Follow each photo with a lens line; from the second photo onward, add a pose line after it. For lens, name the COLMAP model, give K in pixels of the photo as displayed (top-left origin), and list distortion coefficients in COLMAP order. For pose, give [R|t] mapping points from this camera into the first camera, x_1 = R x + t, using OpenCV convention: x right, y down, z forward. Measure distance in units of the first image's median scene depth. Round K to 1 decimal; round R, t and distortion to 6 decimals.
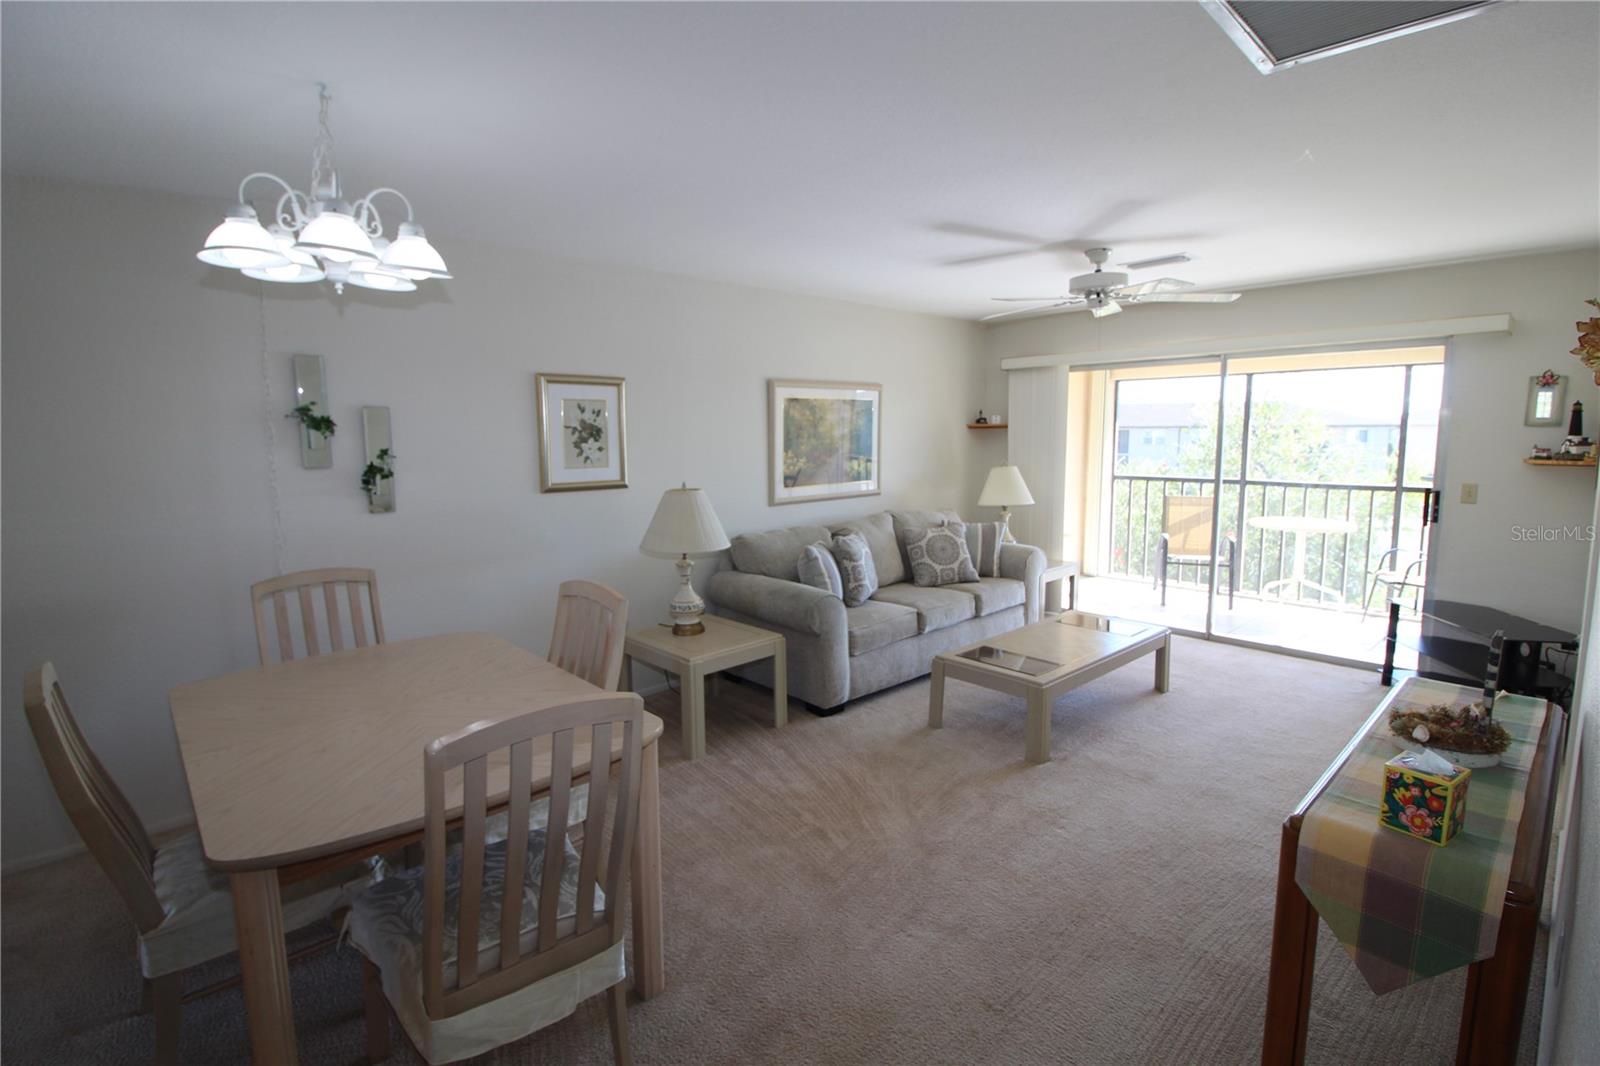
lens RADIAL K [[739.9, 0, 800.0], [0, 739.9, 533.0], [0, 0, 1]] dist [0.001670, -0.000022]
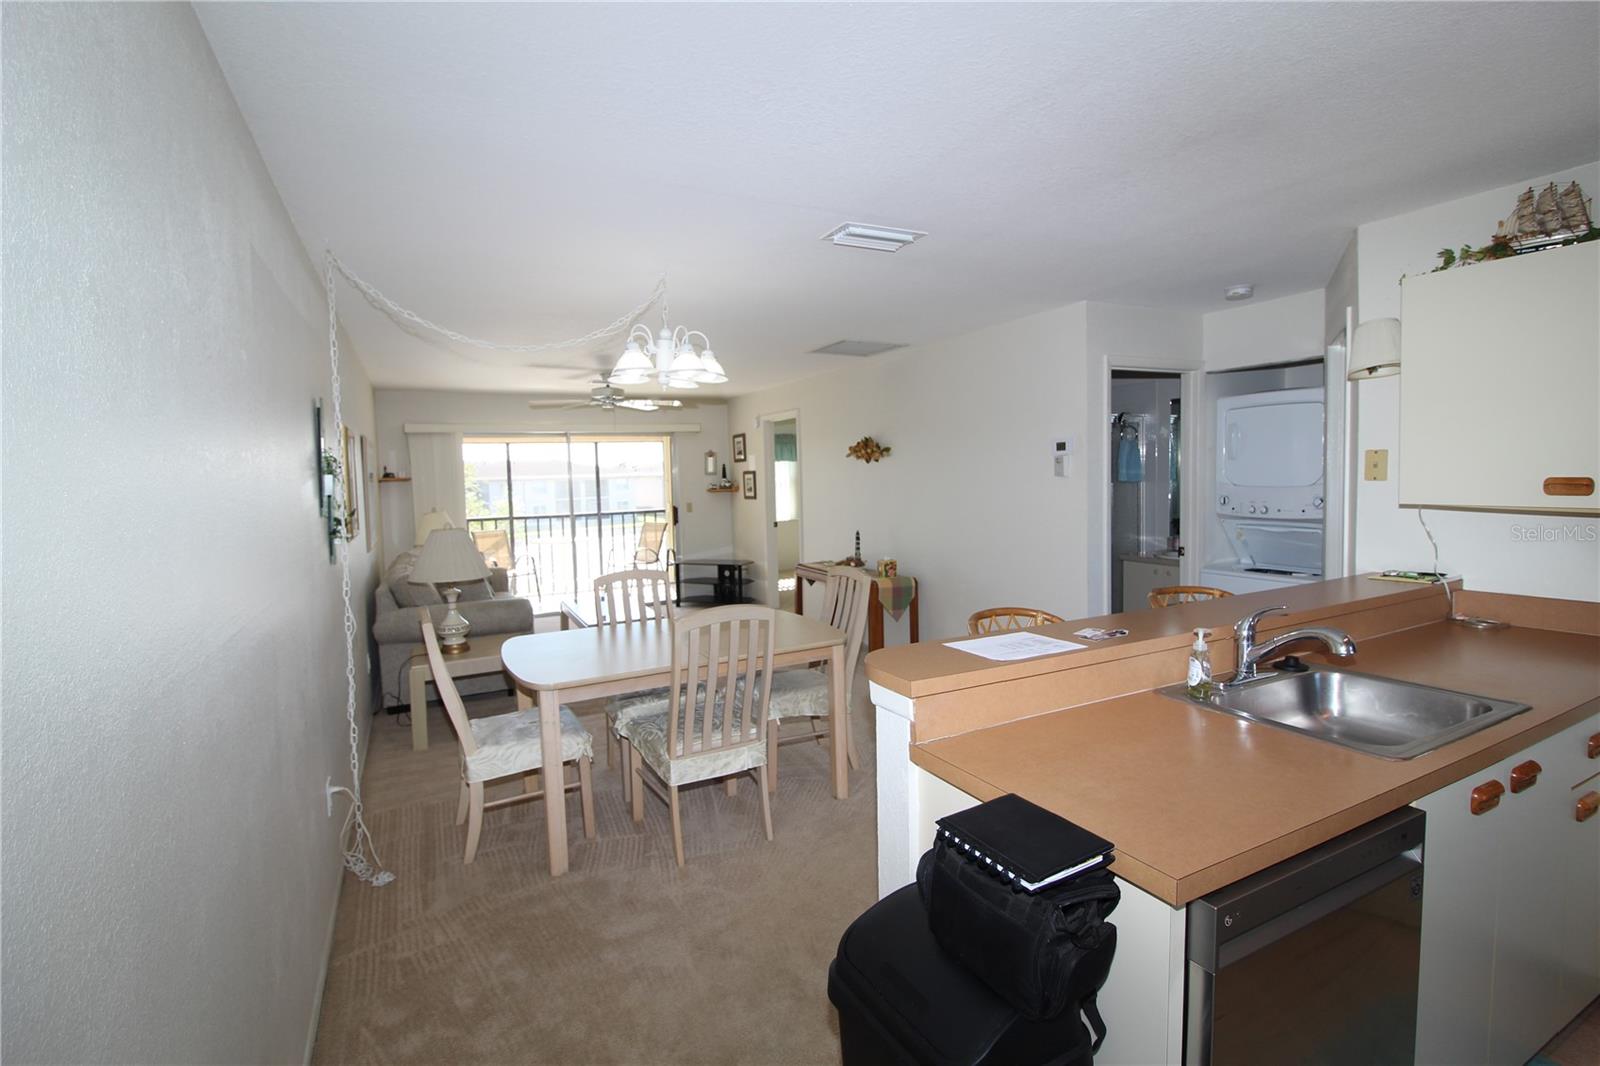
lens RADIAL K [[739.9, 0, 800.0], [0, 739.9, 533.0], [0, 0, 1]] dist [0.001670, -0.000022]
pose [[0.282557, -0.078658, 0.956020, -1.080788], [0.156632, 0.987040, 0.034917, -0.006514], [-0.946376, 0.139877, 0.291216, 0.118310]]
